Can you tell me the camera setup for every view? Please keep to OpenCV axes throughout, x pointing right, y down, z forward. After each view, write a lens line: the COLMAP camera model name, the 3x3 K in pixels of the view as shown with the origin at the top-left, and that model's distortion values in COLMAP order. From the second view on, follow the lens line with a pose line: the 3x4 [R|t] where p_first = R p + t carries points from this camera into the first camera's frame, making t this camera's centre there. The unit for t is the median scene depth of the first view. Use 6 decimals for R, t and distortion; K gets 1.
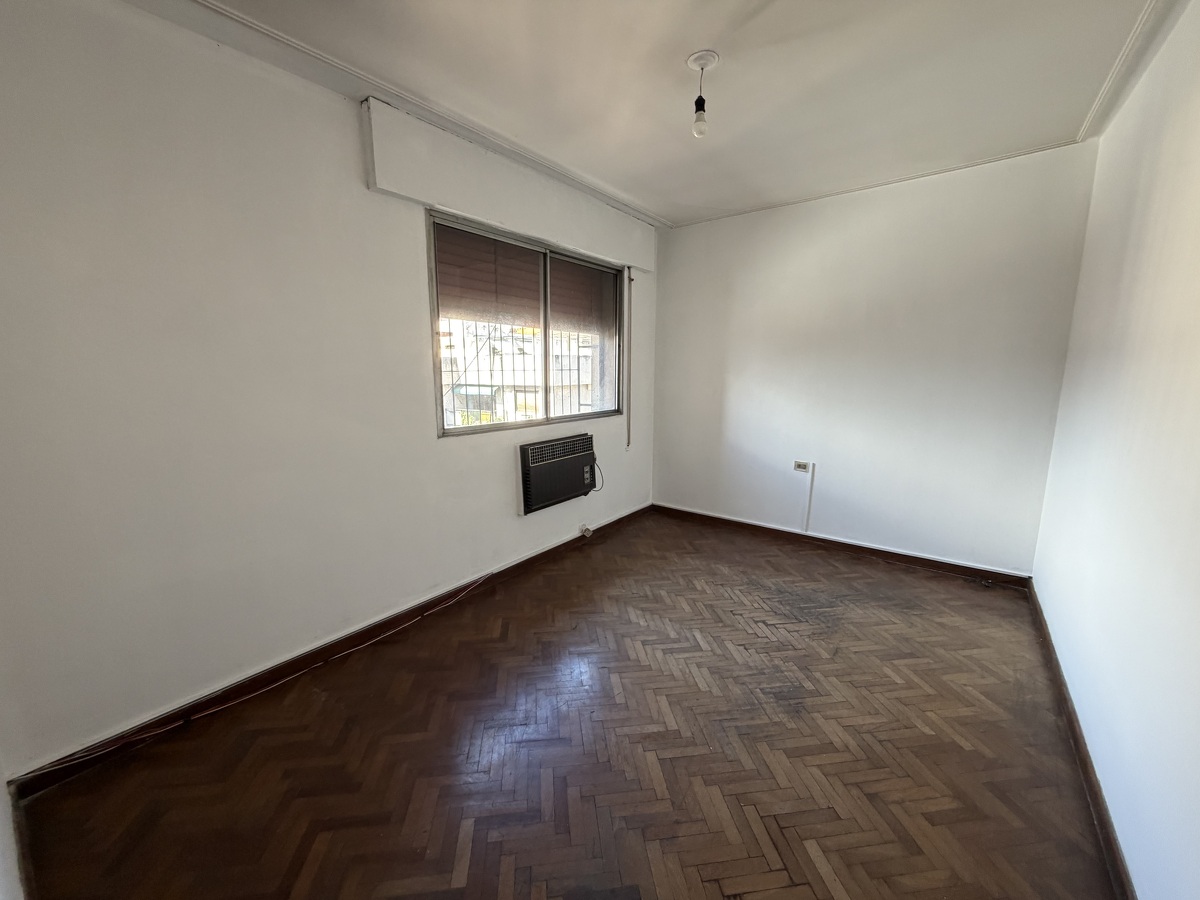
lens RADIAL K [[480.3, 0, 598.0], [0, 480.3, 451.8], [0, 0, 1]] dist [-0.001889, -0.001127]
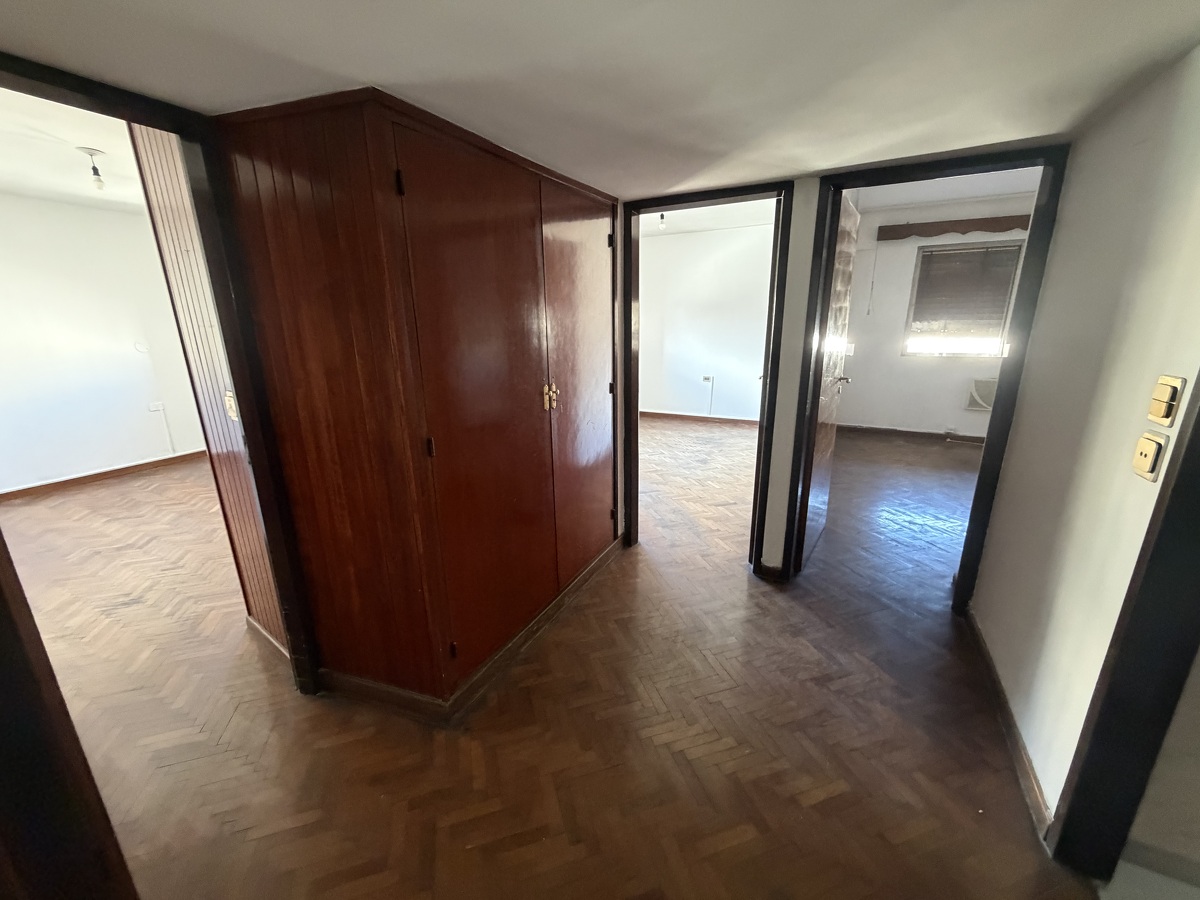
lens RADIAL K [[480.3, 0, 599.0], [0, 480.3, 450.6], [0, 0, 1]] dist [-0.001889, -0.001127]
pose [[0.984570, -0.054077, 0.166426, -1.075765], [0.038296, 0.994585, 0.096616, 0.388073], [-0.170749, -0.088752, 0.981309, -2.692826]]
